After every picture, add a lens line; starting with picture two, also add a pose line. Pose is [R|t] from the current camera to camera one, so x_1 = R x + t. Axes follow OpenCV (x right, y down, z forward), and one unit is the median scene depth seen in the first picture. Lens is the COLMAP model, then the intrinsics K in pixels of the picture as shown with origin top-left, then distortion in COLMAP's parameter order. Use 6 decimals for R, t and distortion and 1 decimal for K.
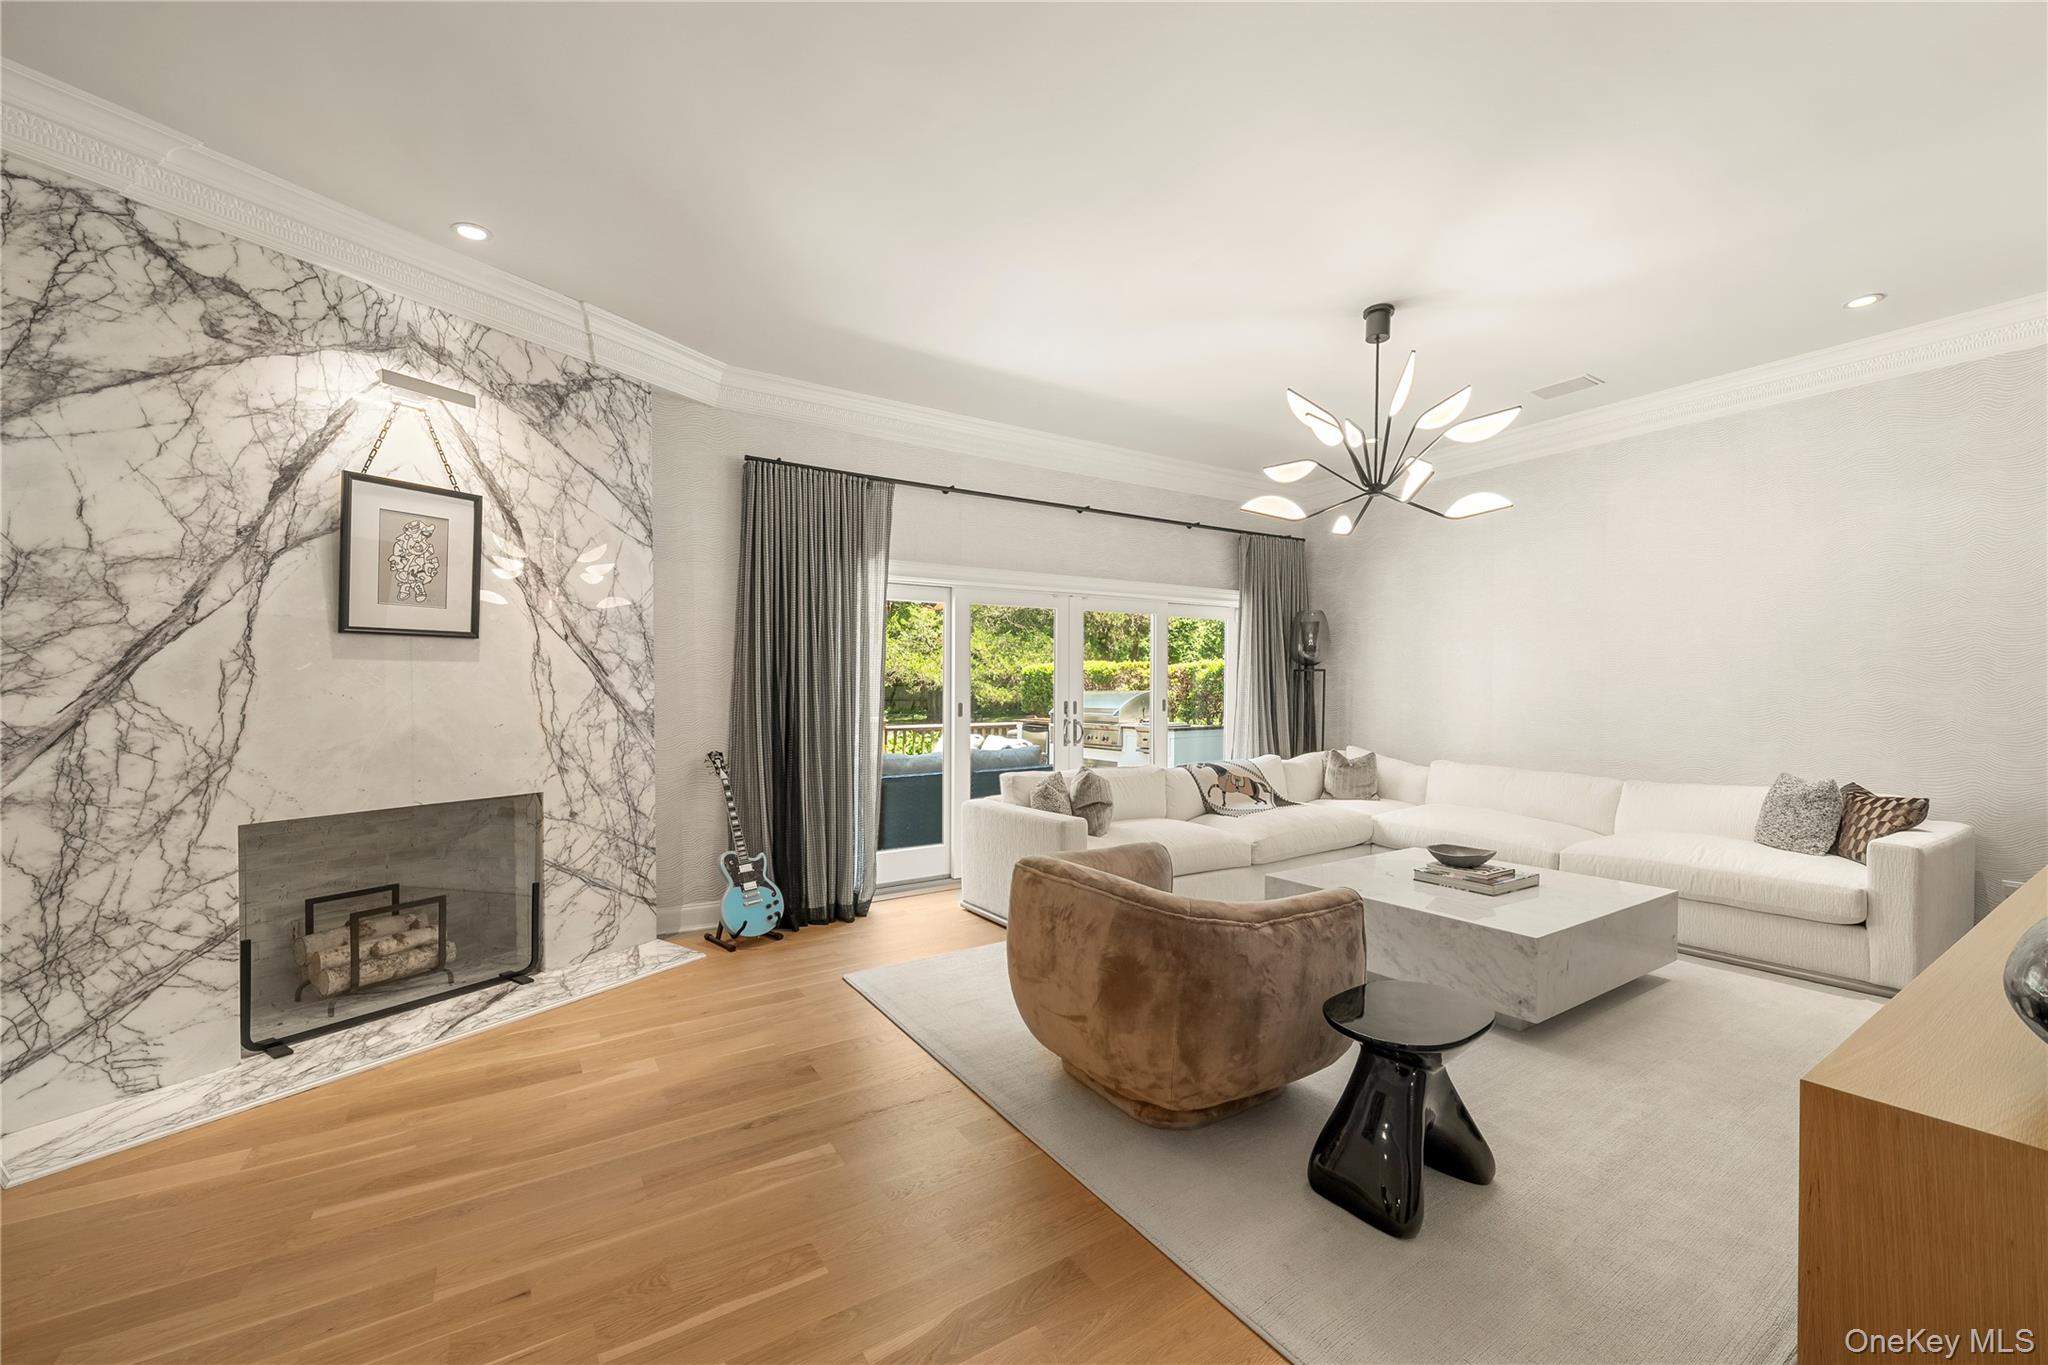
lens RADIAL K [[804.9, 0, 1028.7], [0, 804.9, 718.2], [0, 0, 1]] dist [-0.000035, 0.000027]
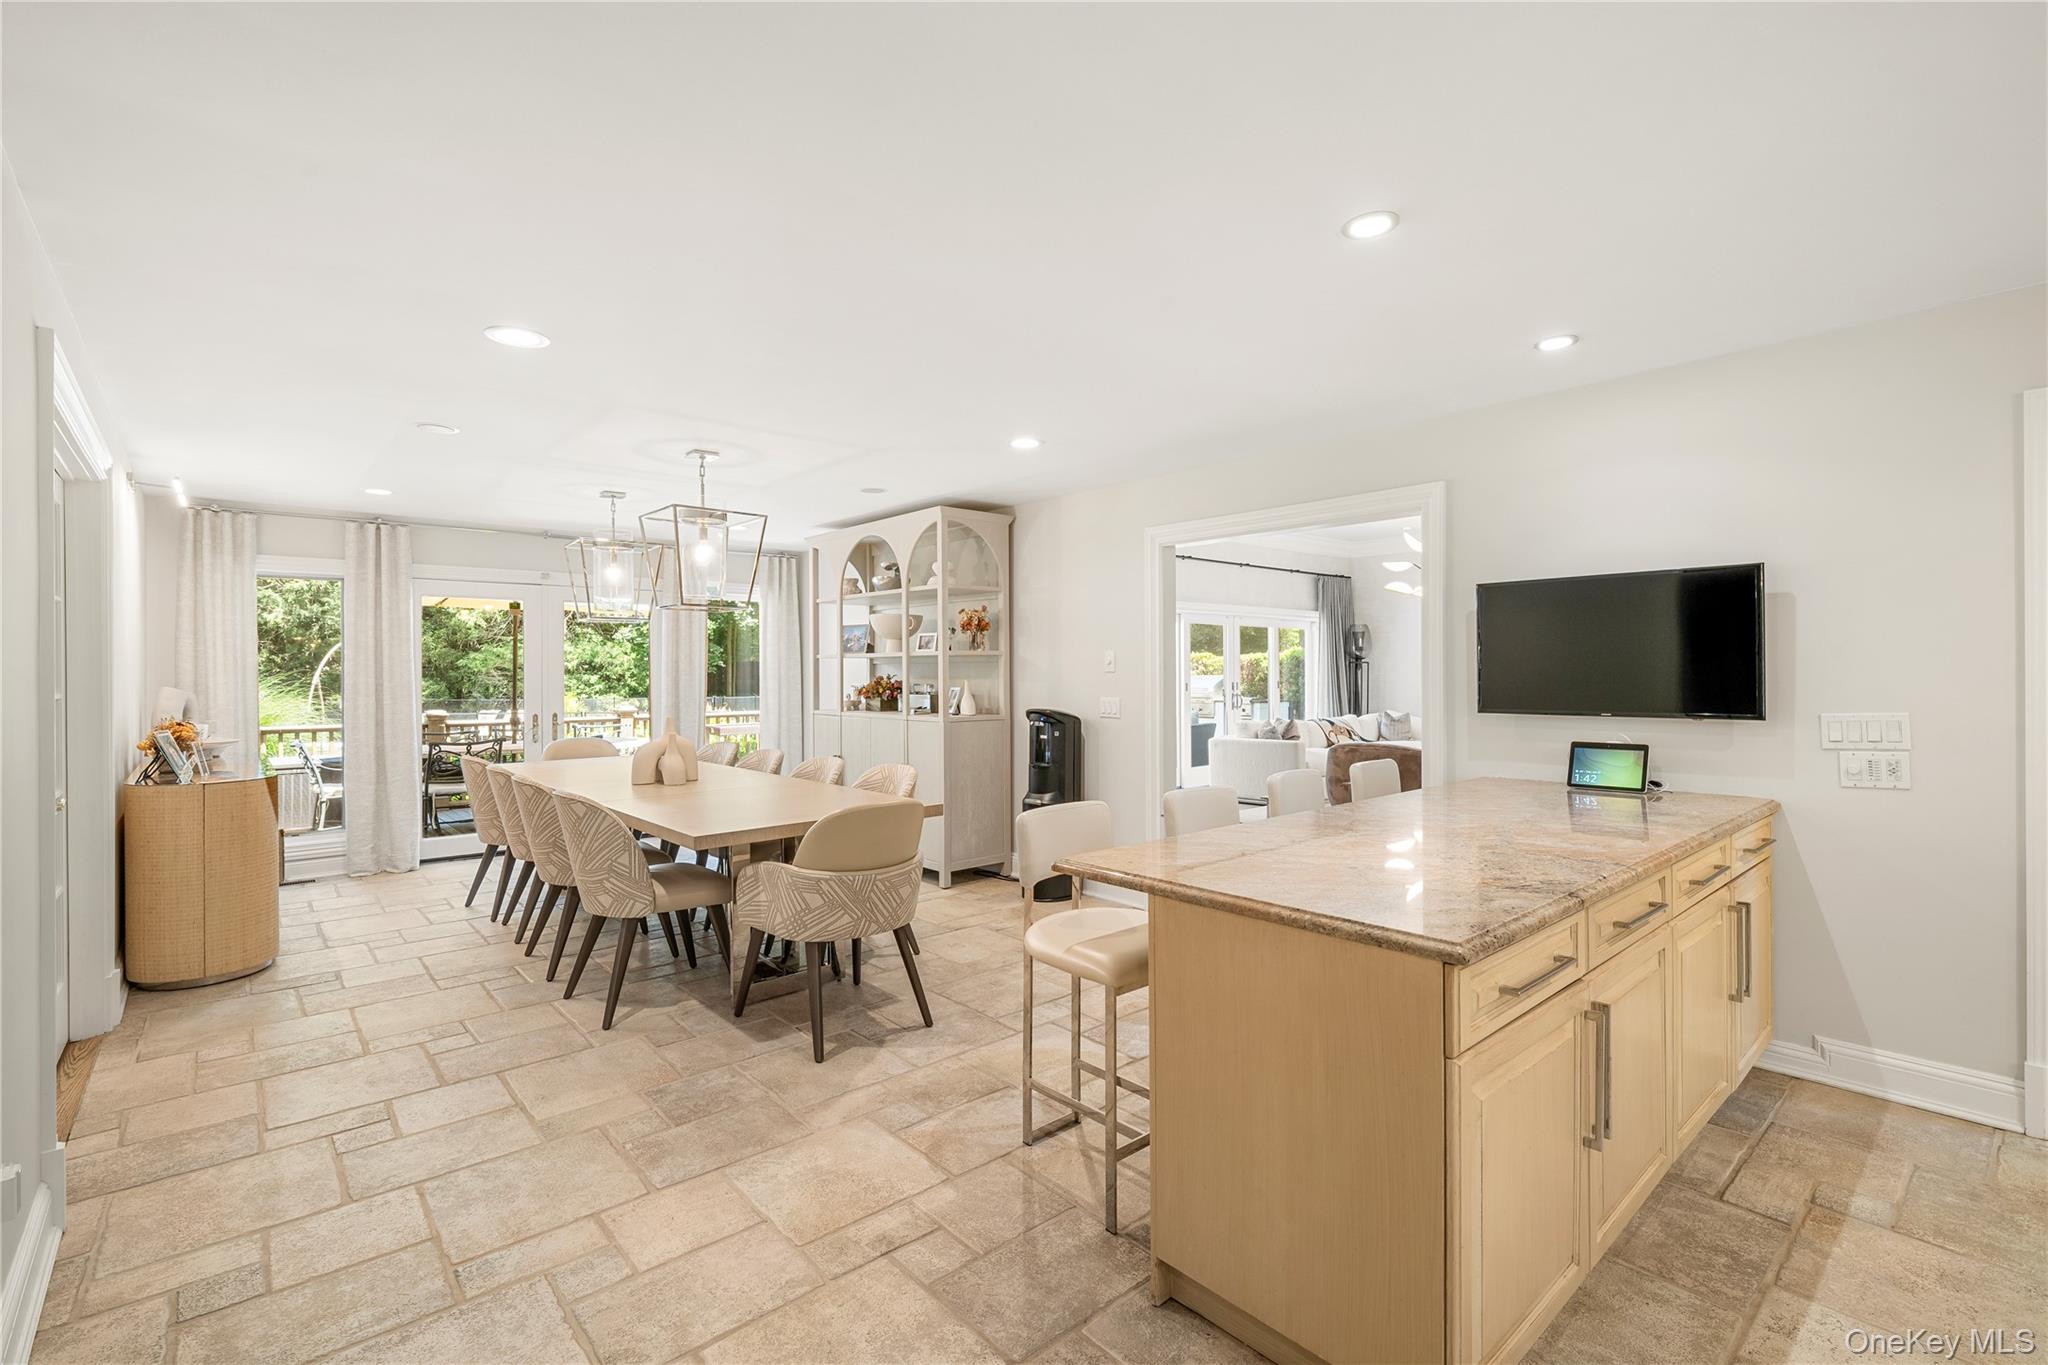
lens RADIAL K [[920.0, 0, 1033.5], [0, 920.0, 674.1], [0, 0, 1]] dist [-0.001326, -0.000216]
pose [[0.987927, -0.000069, 0.154919, -0.933896], [0.005306, 0.999428, -0.033388, 0.033016], [-0.154828, 0.033807, 0.987363, -1.119066]]
